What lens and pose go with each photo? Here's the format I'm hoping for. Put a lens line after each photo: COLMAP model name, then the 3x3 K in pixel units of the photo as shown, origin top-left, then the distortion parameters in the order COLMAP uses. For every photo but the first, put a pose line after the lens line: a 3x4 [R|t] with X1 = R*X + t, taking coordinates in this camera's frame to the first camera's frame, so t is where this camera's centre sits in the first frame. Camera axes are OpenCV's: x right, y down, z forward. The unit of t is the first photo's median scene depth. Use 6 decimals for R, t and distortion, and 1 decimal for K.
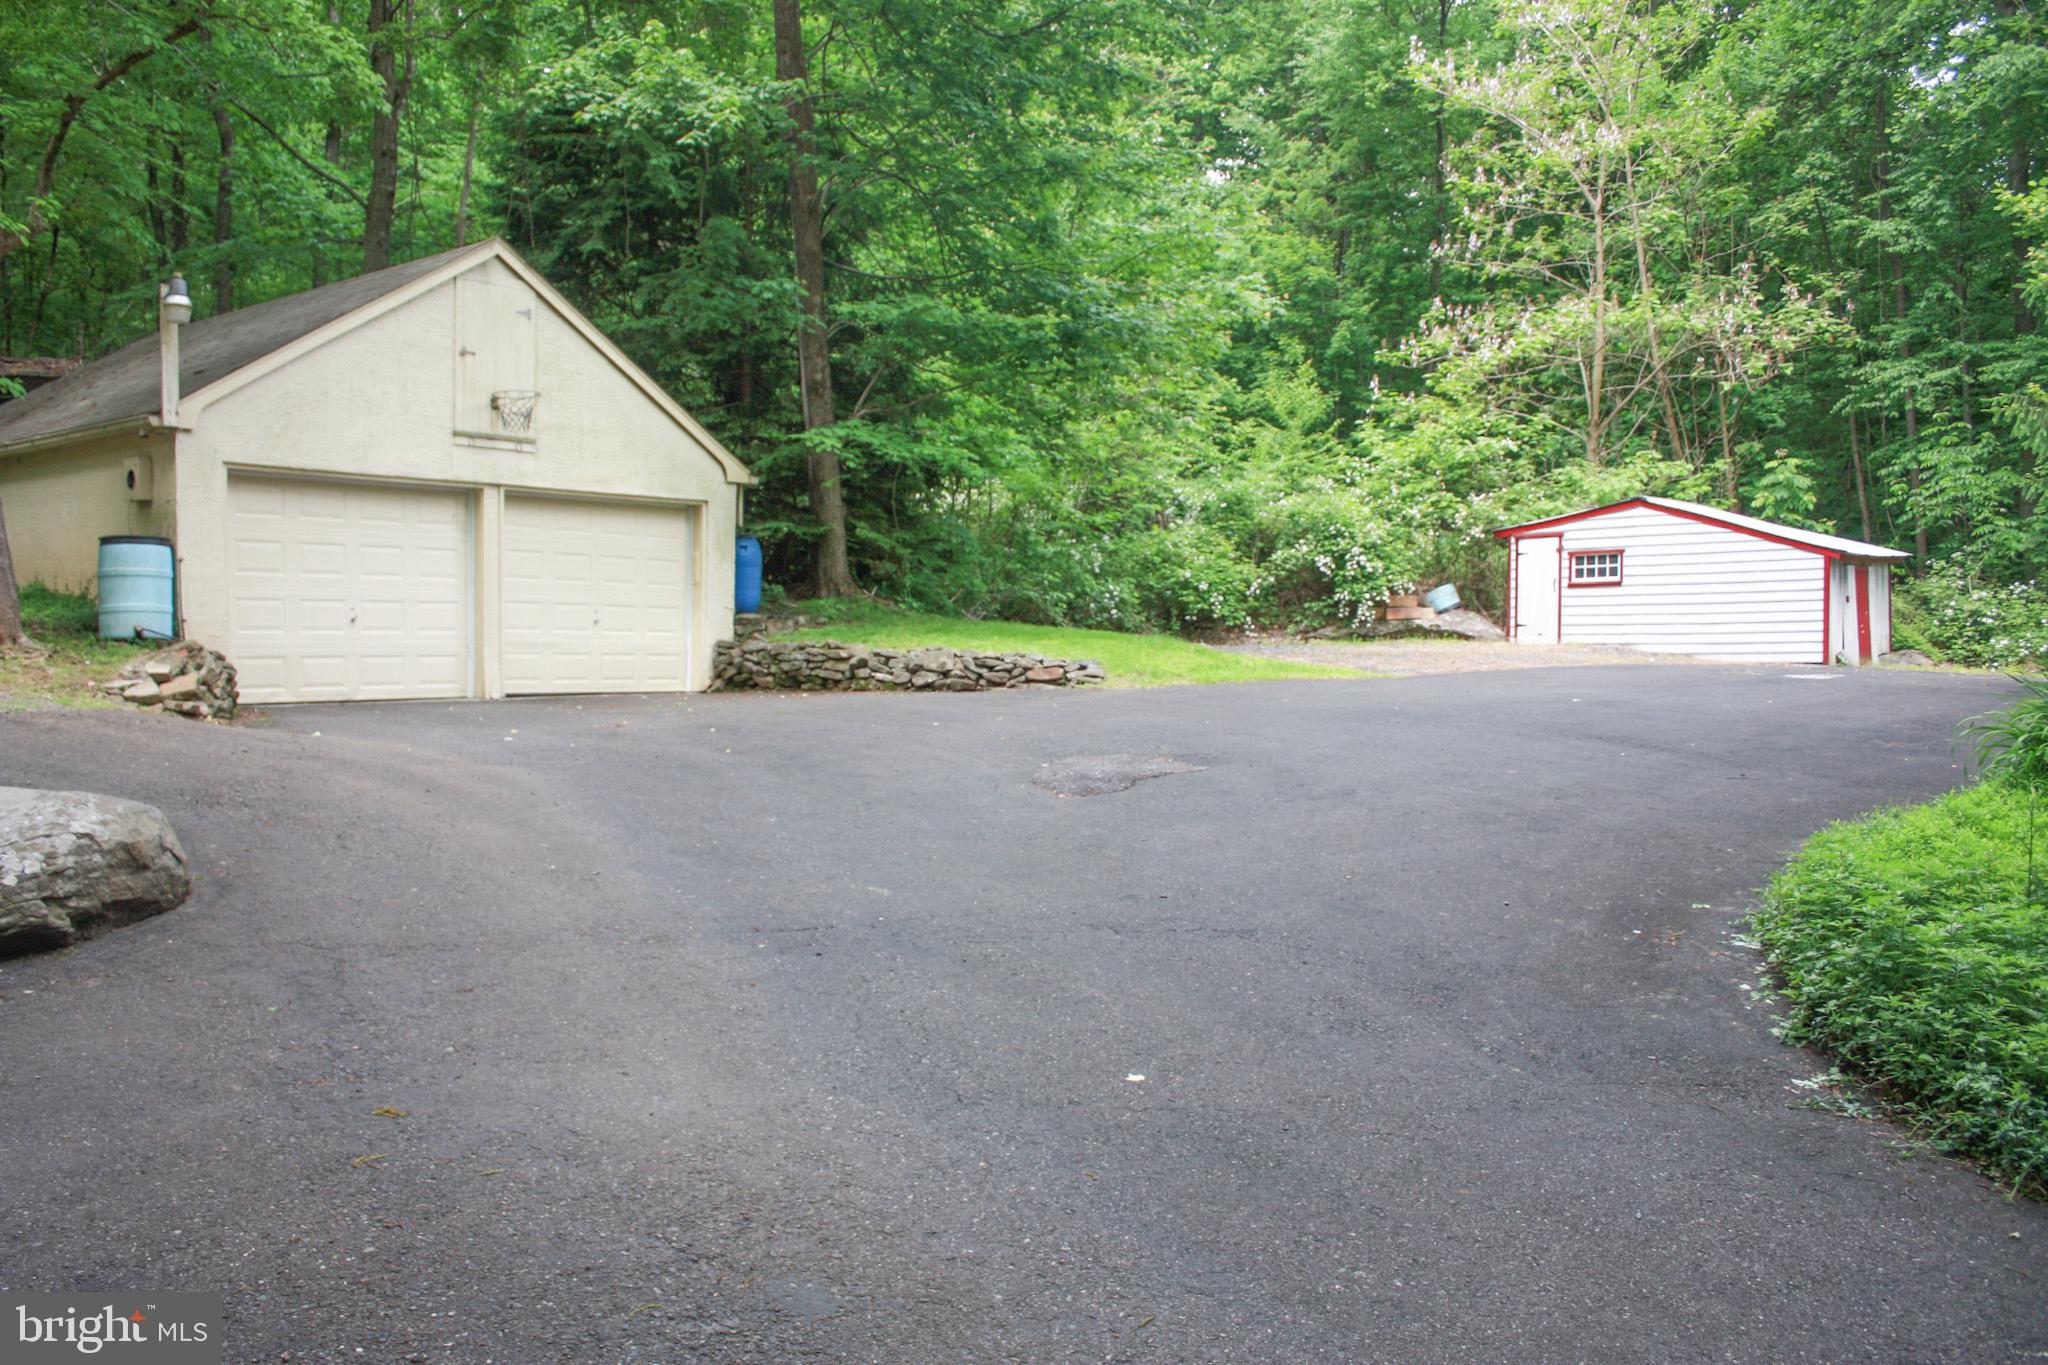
lens RADIAL K [[1705.5, 0, 970.0], [0, 1705.5, 682.6], [0, 0, 1]] dist [-0.150666, 0.128762]
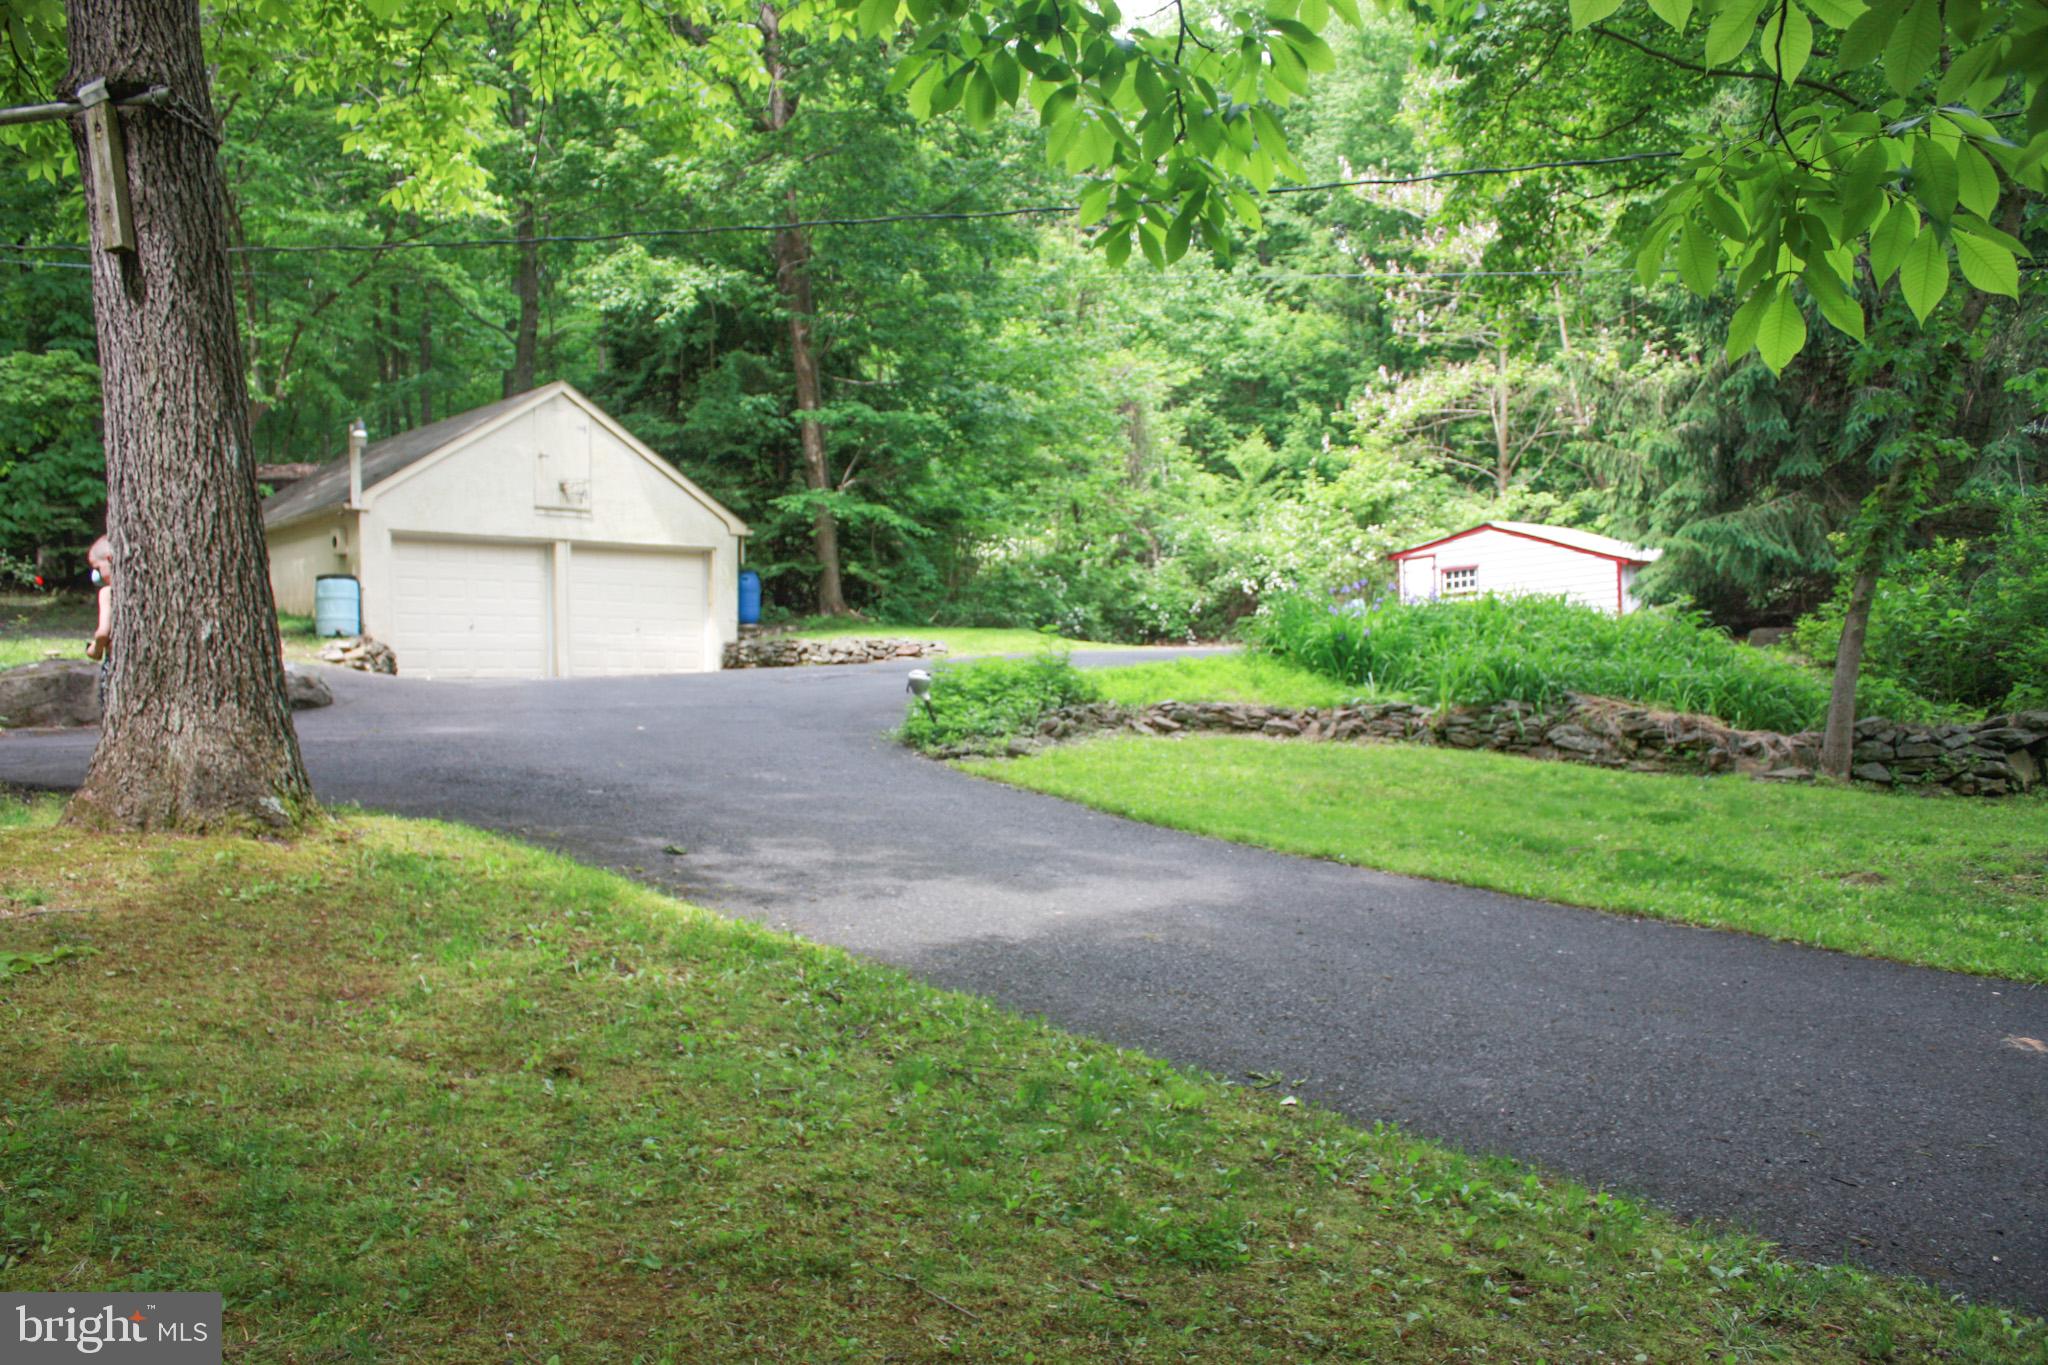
lens RADIAL K [[1705.5, 0, 970.0], [0, 1705.5, 682.6], [0, 0, 1]] dist [-0.150666, 0.128762]
pose [[0.990900, -0.025926, -0.132077, 0.250553], [0.020768, 0.998972, -0.040286, 0.072466], [0.132986, 0.037176, 0.990420, -0.418205]]
